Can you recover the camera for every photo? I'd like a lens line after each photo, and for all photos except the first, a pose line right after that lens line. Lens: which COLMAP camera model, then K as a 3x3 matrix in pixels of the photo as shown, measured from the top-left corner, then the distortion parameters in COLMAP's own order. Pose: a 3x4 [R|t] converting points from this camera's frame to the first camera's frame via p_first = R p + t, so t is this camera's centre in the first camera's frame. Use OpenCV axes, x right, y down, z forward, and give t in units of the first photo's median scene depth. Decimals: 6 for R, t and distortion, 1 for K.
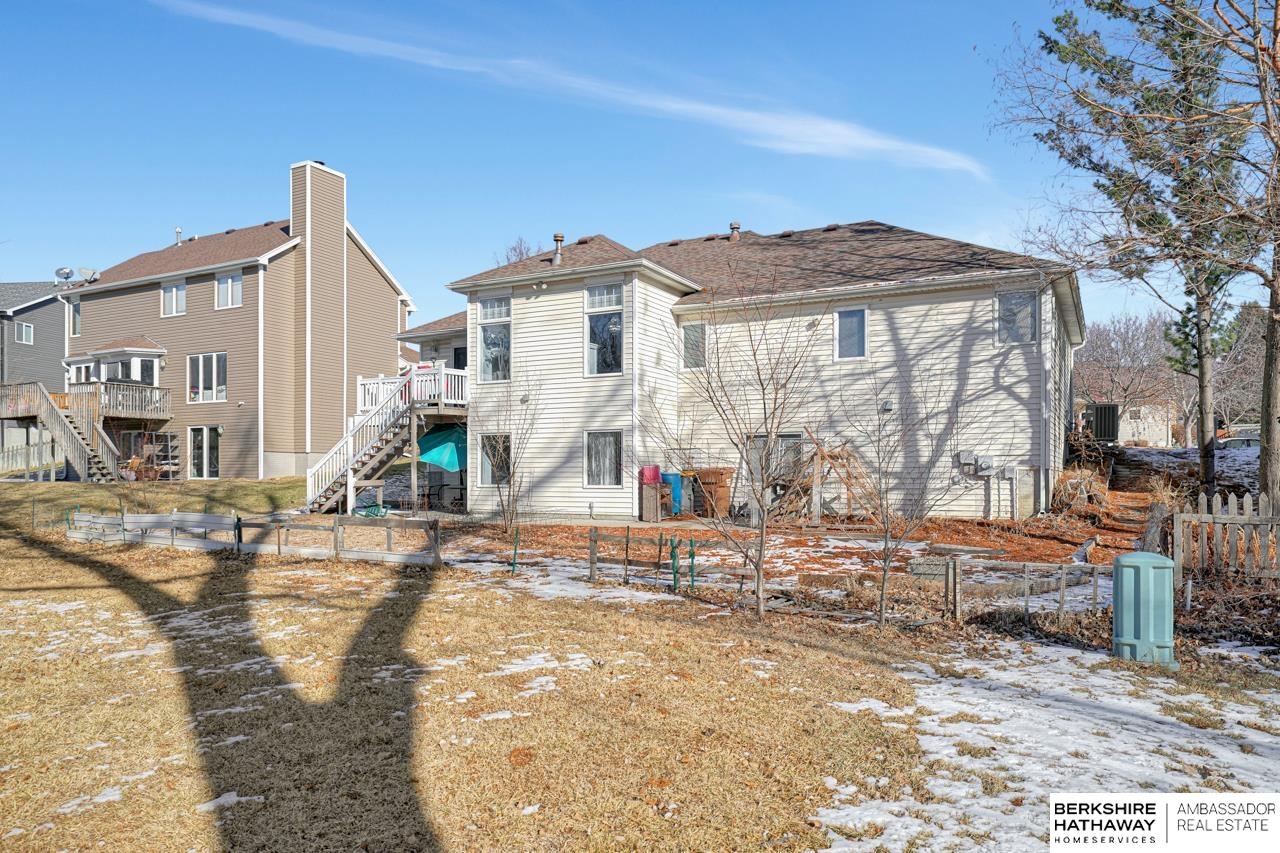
lens RADIAL K [[862.9, 0, 621.3], [0, 862.9, 462.1], [0, 0, 1]] dist [-0.001368, 0.002186]
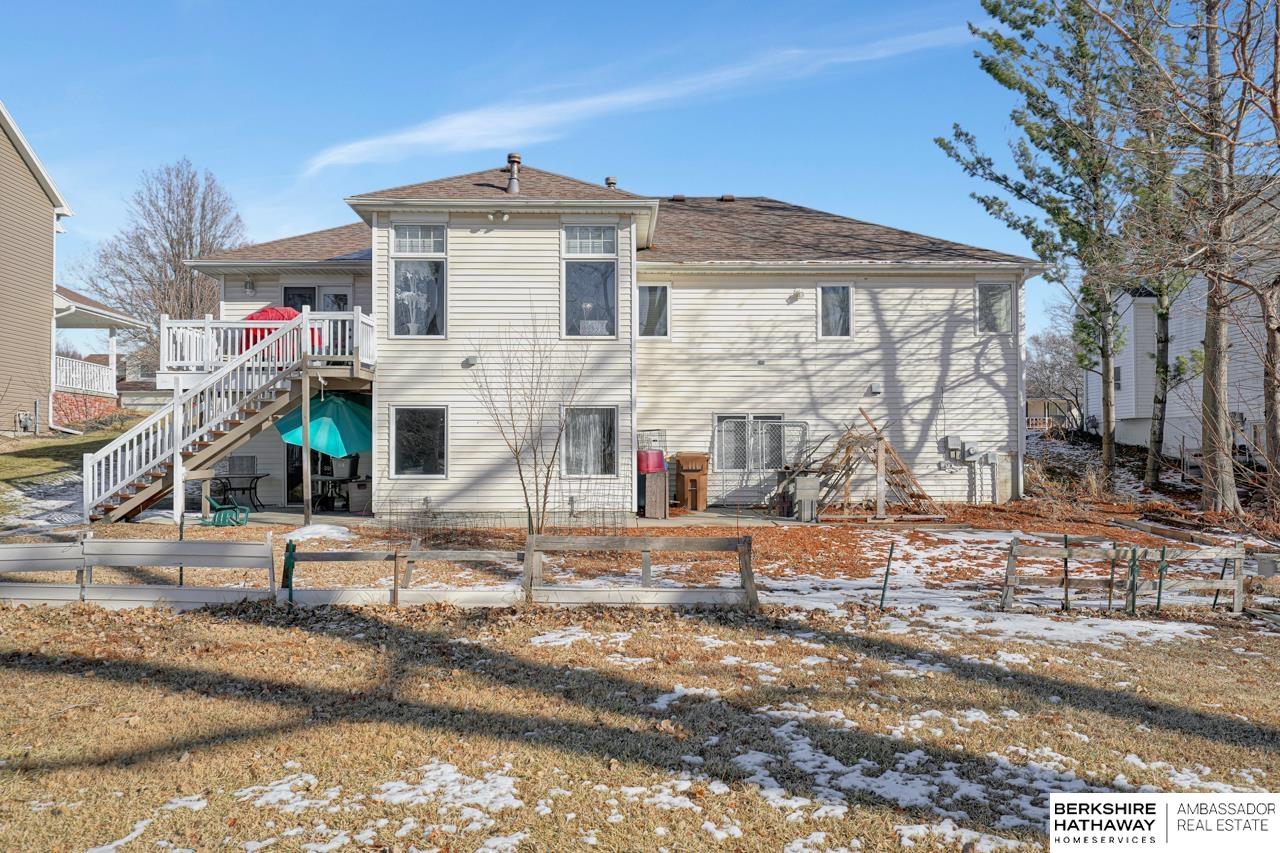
lens RADIAL K [[862.9, 0, 641.3], [0, 862.9, 432.6], [0, 0, 1]] dist [-0.001368, 0.002186]
pose [[0.866627, 0.011090, 0.498834, -0.389117], [-0.006370, 0.999917, -0.011164, -0.003911], [-0.498916, 0.006497, 0.866626, 0.286454]]
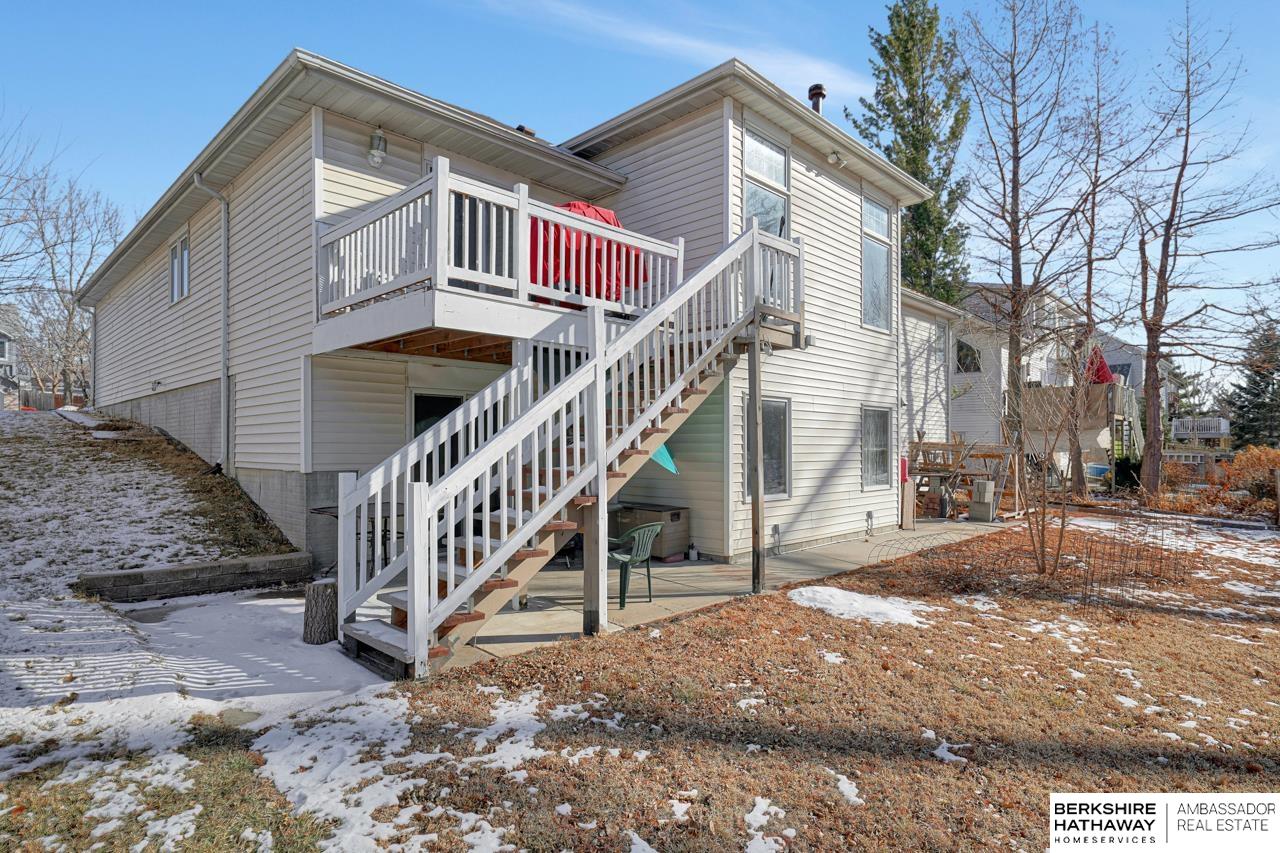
lens RADIAL K [[693.3, 0, 639.7], [0, 693.3, 436.7], [0, 0, 1]] dist [0.004371, 0.000168]
pose [[0.256498, 0.006635, 0.966522, -0.632977], [-0.015567, 0.999875, -0.002732, -0.008319], [-0.966419, -0.014345, 0.256570, 1.068432]]
